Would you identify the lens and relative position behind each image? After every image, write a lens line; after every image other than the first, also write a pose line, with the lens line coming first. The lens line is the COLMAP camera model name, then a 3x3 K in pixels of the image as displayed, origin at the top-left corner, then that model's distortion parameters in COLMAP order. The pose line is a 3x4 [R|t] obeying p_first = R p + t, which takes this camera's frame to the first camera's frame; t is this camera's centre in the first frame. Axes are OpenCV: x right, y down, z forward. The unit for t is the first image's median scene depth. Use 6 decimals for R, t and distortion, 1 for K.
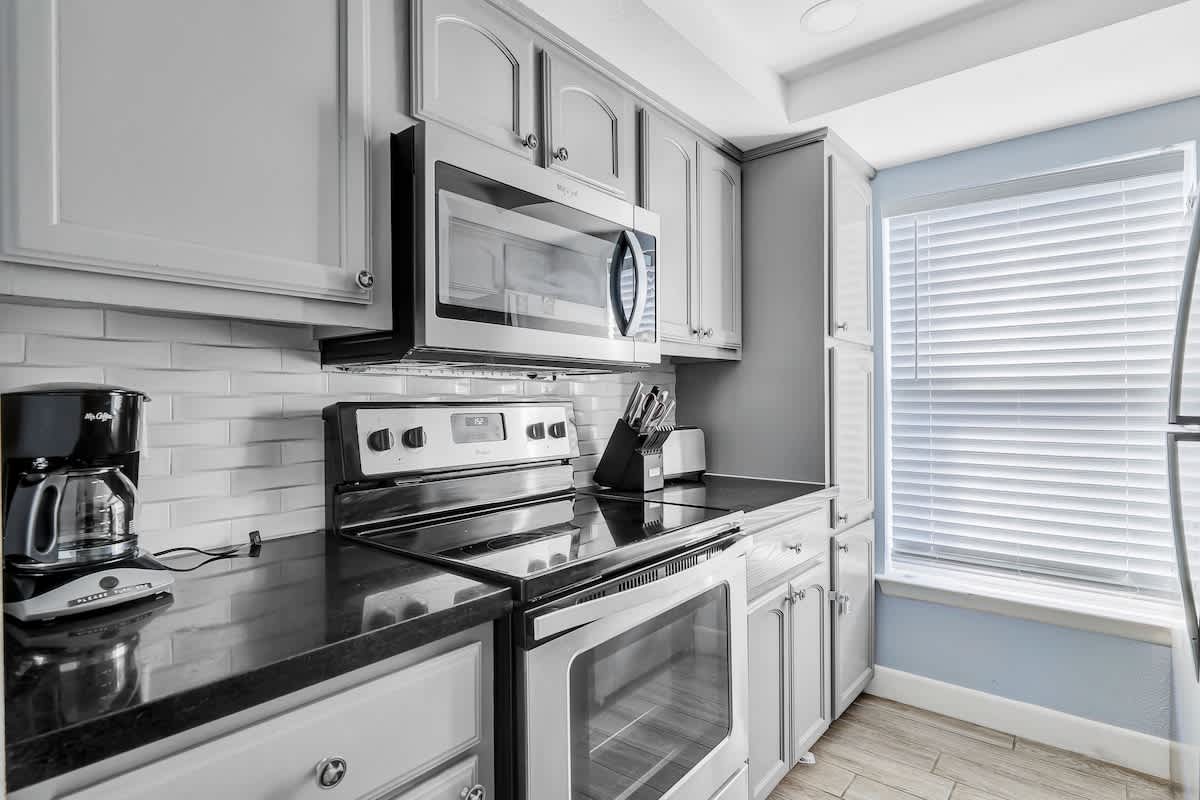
lens RADIAL K [[608.1, 0, 593.4], [0, 608.1, 399.0], [0, 0, 1]] dist [-0.002330, -0.000127]
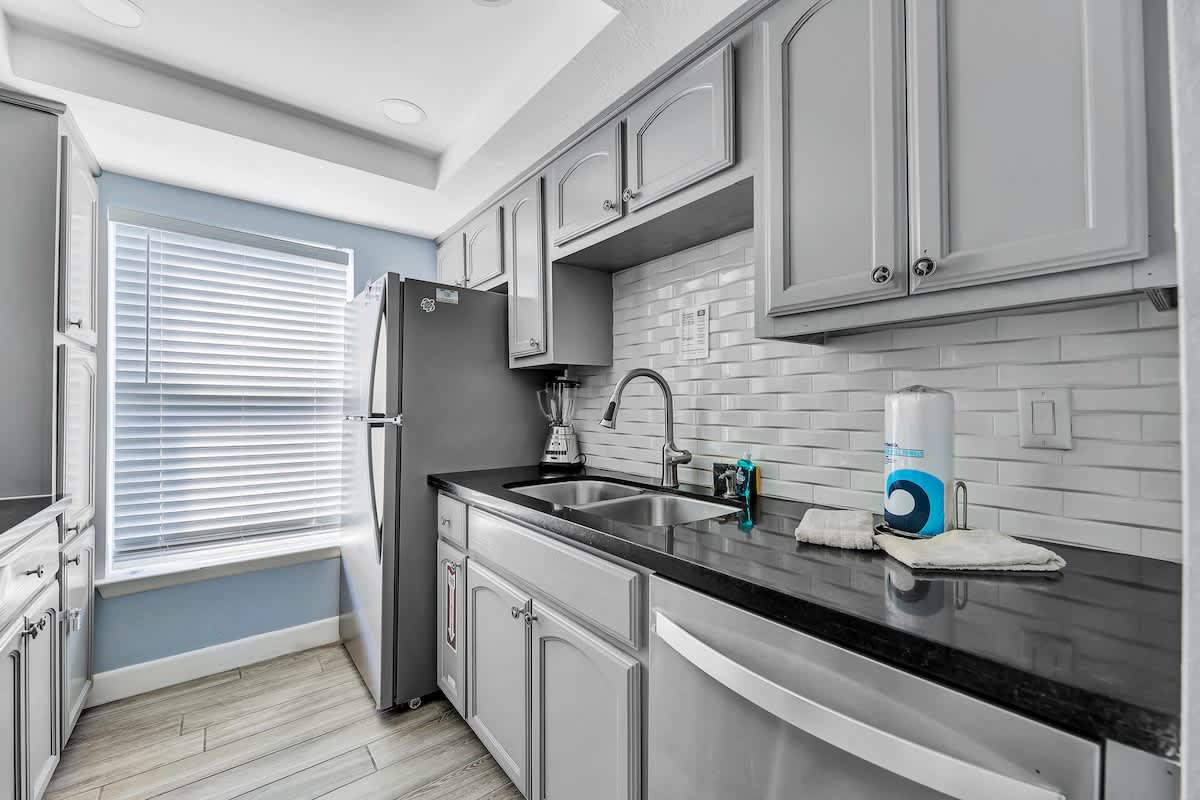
lens RADIAL K [[481.1, 0, 597.7], [0, 481.1, 401.1], [0, 0, 1]] dist [0.002035, -0.004807]
pose [[0.193547, 0.013008, 0.981005, -0.149940], [-0.005694, 0.999910, -0.012136, 0.004106], [-0.981075, -0.003237, 0.193603, 0.066660]]
